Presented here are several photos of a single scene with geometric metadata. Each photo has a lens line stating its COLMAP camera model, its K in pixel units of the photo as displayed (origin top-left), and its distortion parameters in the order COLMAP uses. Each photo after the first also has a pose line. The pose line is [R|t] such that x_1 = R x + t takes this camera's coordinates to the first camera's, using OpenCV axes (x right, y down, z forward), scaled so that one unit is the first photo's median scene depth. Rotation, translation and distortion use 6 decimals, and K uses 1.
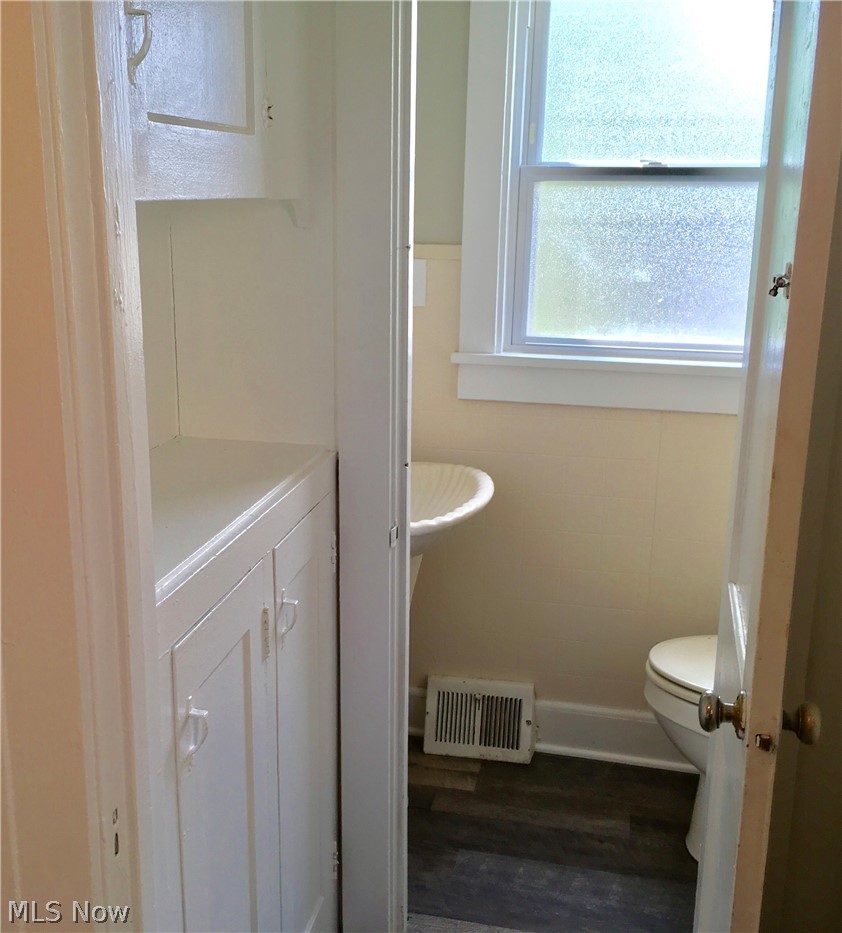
lens RADIAL K [[934.0, 0, 420.0], [0, 934.0, 467.1], [0, 0, 1]] dist [0.015433, 0.000000]
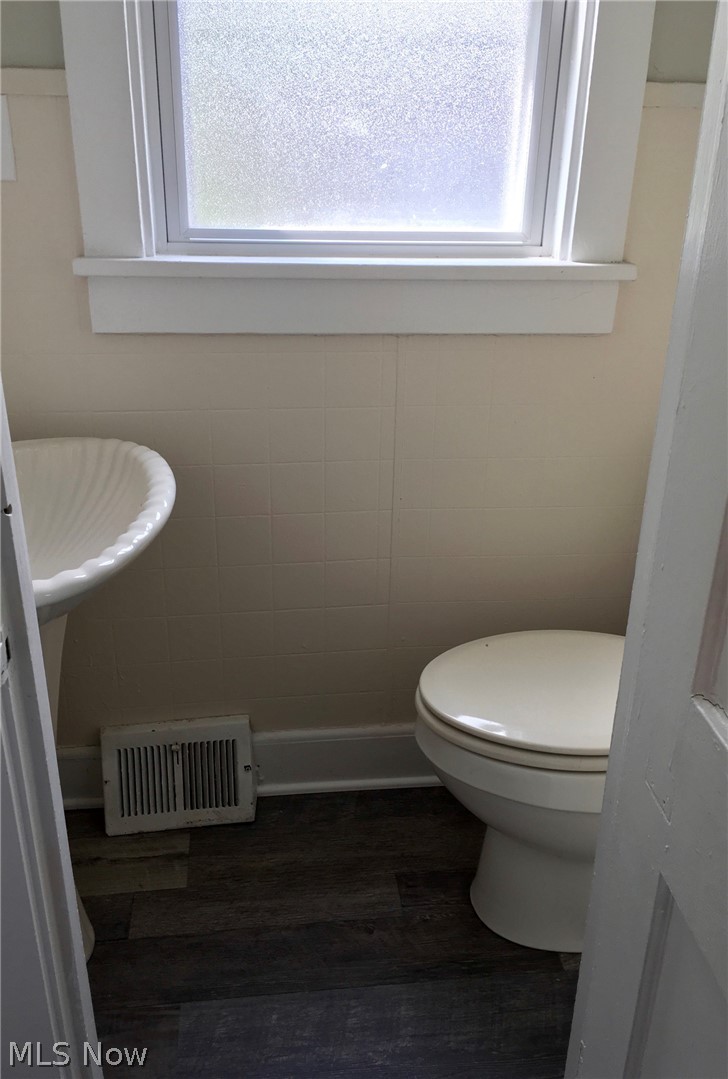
lens RADIAL K [[905.8, 0, 358.4], [0, 905.8, 540.7], [0, 0, 1]] dist [0.055159, -0.034647]
pose [[0.947632, -0.128302, 0.292460, 0.011531], [0.074743, 0.979419, 0.187488, -0.038230], [-0.310496, -0.155810, 0.937718, 0.343504]]
